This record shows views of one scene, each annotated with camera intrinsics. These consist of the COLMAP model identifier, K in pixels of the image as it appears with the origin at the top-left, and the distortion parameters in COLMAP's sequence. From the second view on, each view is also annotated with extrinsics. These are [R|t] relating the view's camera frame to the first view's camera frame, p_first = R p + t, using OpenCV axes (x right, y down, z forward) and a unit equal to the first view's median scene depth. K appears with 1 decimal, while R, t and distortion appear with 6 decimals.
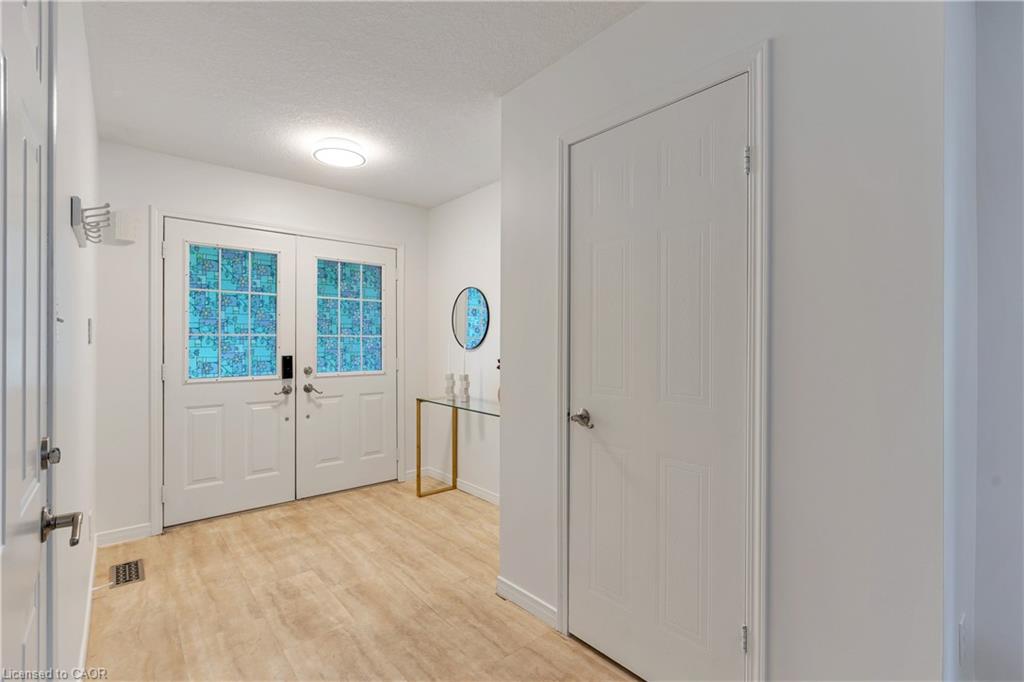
lens RADIAL K [[459.2, 0, 512.0], [0, 459.2, 341.0], [0, 0, 1]] dist [-0.002114, -0.000025]
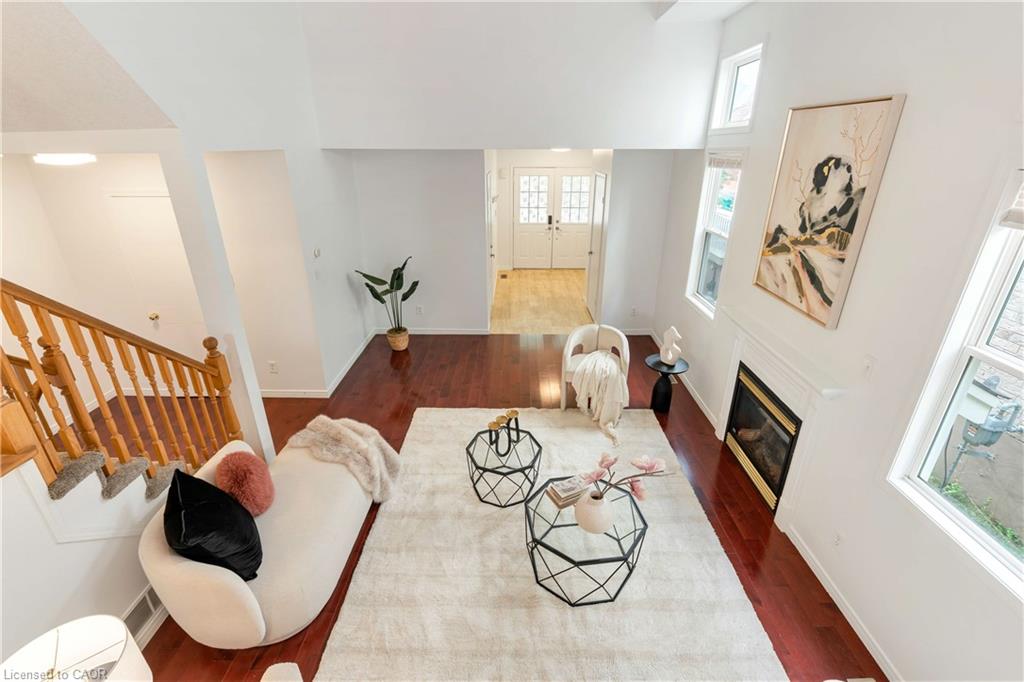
lens RADIAL K [[459.2, 0, 512.0], [0, 459.2, 341.0], [0, 0, 1]] dist [-0.002114, -0.000025]
pose [[0.753999, 0.259139, -0.603600, 1.426434], [0.002954, 0.917548, 0.397614, -0.448127], [0.656869, -0.301583, 0.691065, -1.513830]]
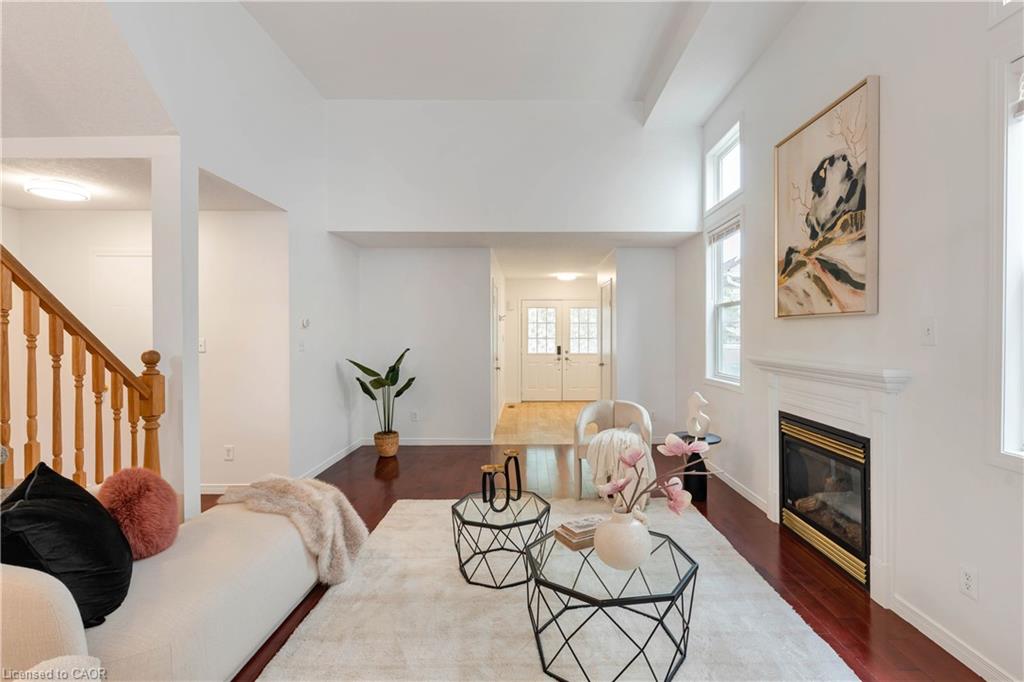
lens RADIAL K [[475.8, 0, 536.3], [0, 475.8, 338.9], [0, 0, 1]] dist [-0.001293, 0.000618]
pose [[0.771003, 0.003457, -0.636822, 1.424831], [0.005520, 0.999911, 0.012111, -0.052114], [0.636808, -0.012853, 0.770916, -1.473200]]
